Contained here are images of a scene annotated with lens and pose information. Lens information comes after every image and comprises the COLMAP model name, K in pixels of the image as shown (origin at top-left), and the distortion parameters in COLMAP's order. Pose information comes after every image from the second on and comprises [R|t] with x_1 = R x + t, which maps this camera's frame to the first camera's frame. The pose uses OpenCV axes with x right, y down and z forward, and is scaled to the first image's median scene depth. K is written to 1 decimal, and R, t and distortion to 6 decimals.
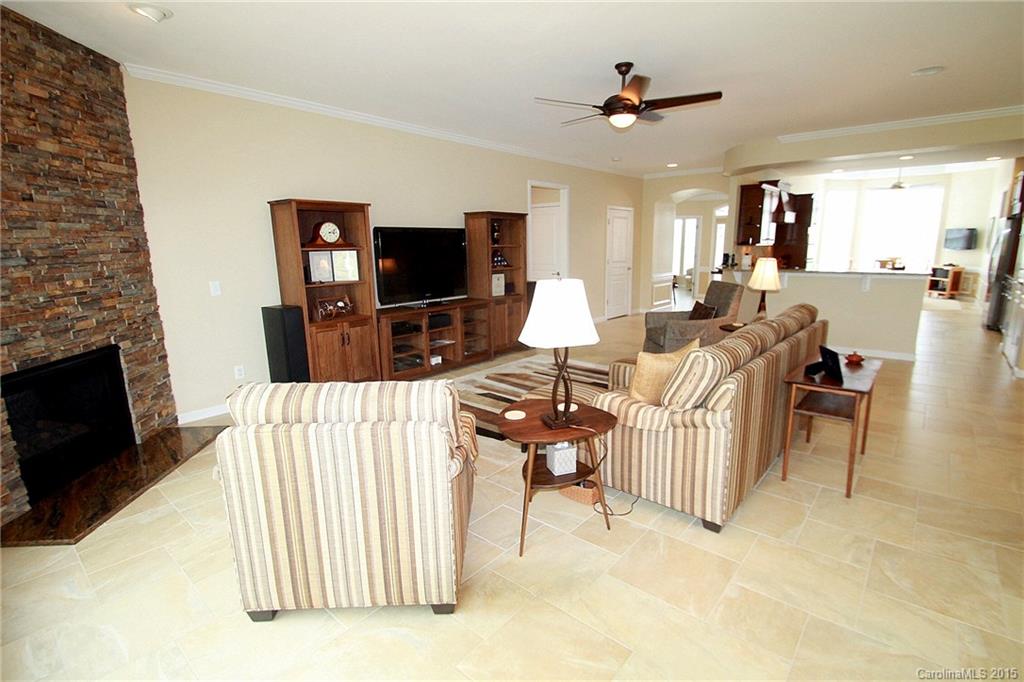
lens RADIAL K [[492.2, 0, 510.2], [0, 492.2, 341.1], [0, 0, 1]] dist [-0.014956, -0.001090]
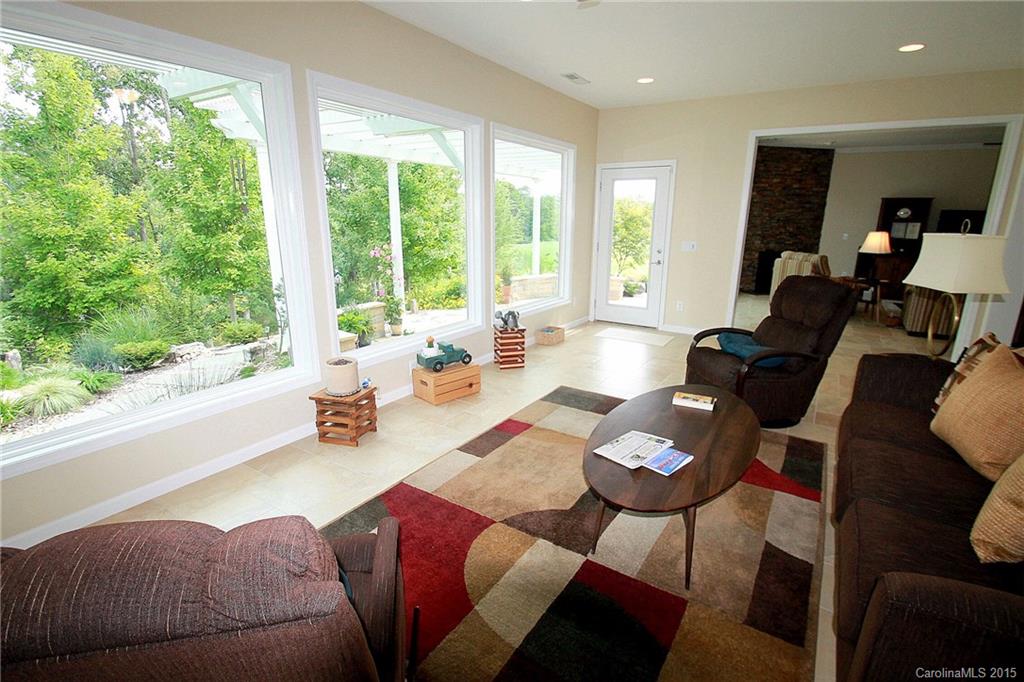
lens RADIAL K [[492.2, 0, 512.1], [0, 492.2, 360.8], [0, 0, 1]] dist [-0.014956, -0.001090]
pose [[0.136923, 0.296065, -0.945303, 2.069696], [-0.202234, 0.942546, 0.265909, 0.203855], [0.969718, 0.154764, 0.188931, -1.196309]]
